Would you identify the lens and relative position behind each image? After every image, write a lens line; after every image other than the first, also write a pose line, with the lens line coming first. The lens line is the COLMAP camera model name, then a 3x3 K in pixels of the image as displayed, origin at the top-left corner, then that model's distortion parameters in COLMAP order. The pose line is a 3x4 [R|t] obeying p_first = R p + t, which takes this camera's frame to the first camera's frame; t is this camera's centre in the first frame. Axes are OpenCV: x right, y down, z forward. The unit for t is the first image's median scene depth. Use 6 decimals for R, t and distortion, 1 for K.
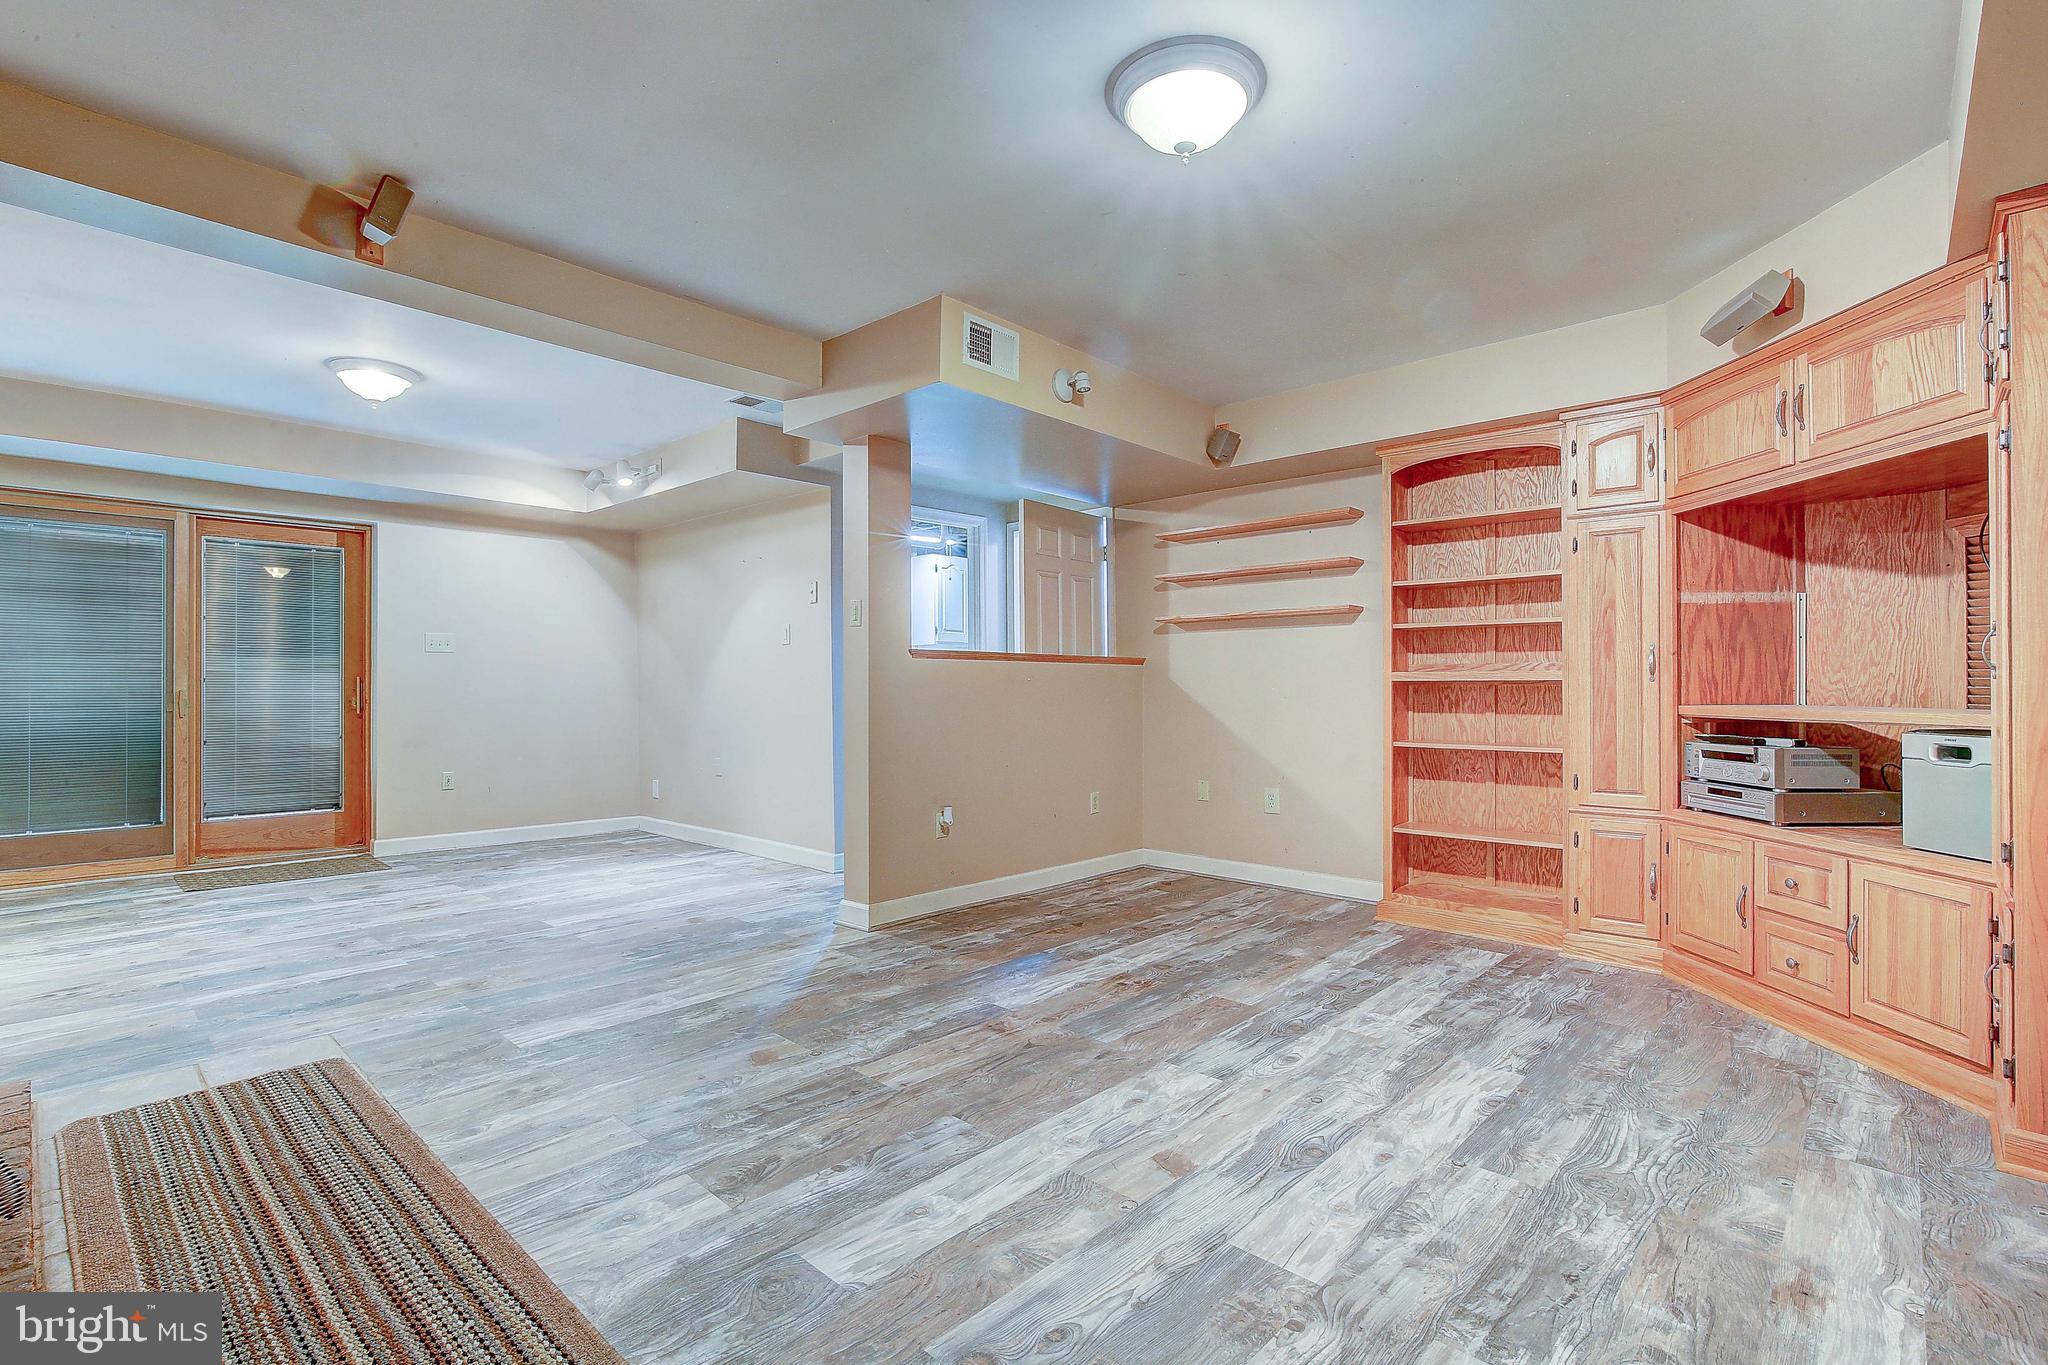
lens RADIAL K [[988.4, 0, 932.8], [0, 988.4, 683.7], [0, 0, 1]] dist [-0.007603, 0.000448]
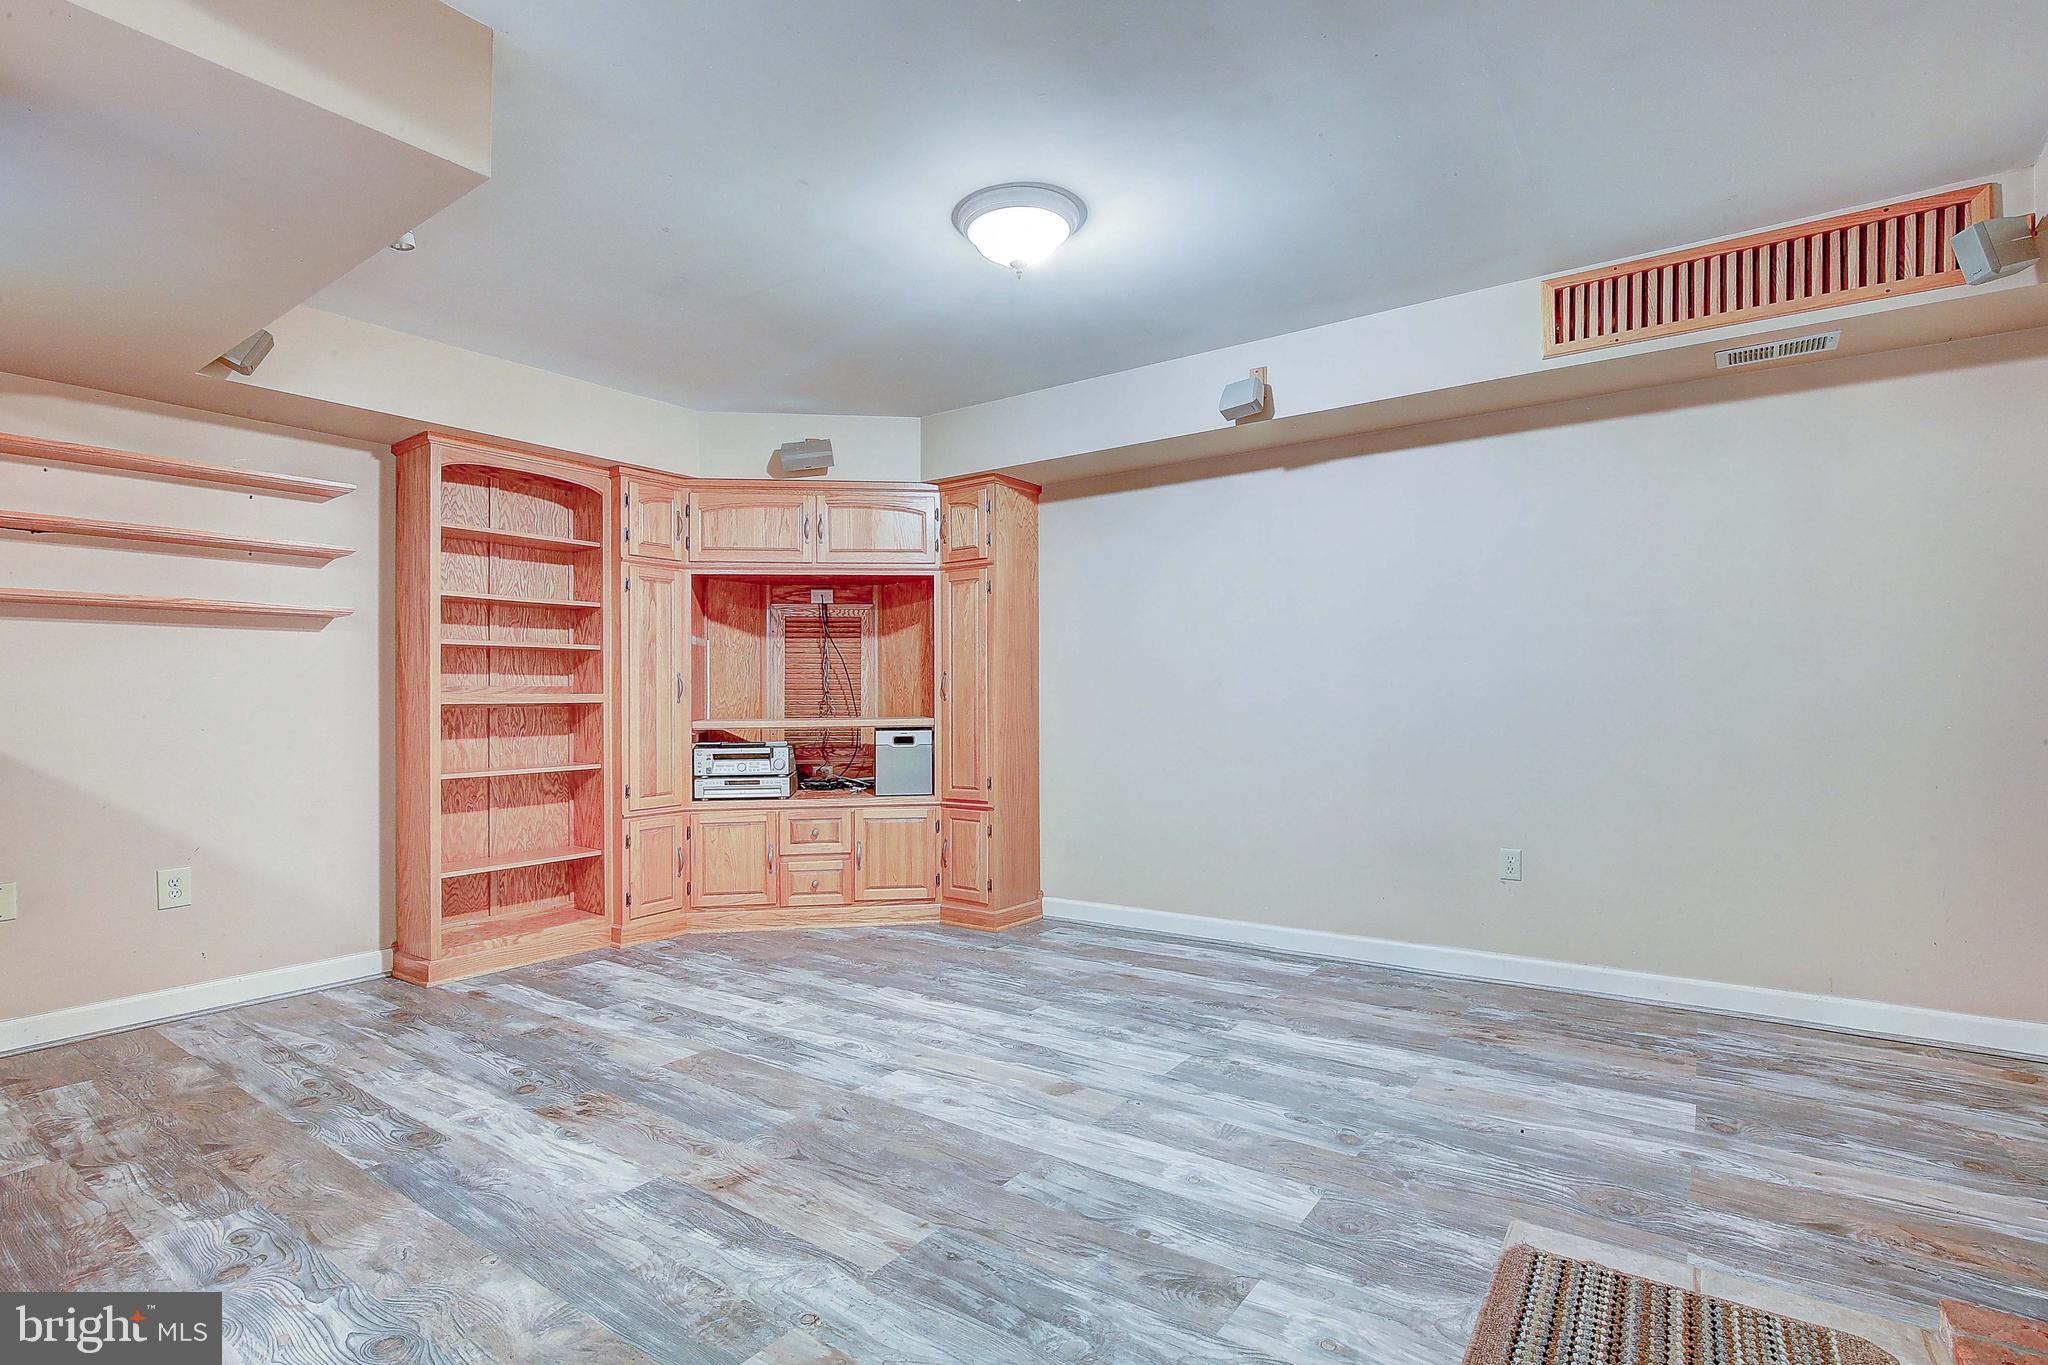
lens RADIAL K [[984.3, 0, 1082.2], [0, 984.3, 689.3], [0, 0, 1]] dist [-0.009158, 0.000120]
pose [[-0.248144, 0.010190, 0.968670, -0.759023], [0.006449, 0.999940, -0.008867, -0.007021], [-0.968702, 0.004047, -0.248195, 0.998952]]
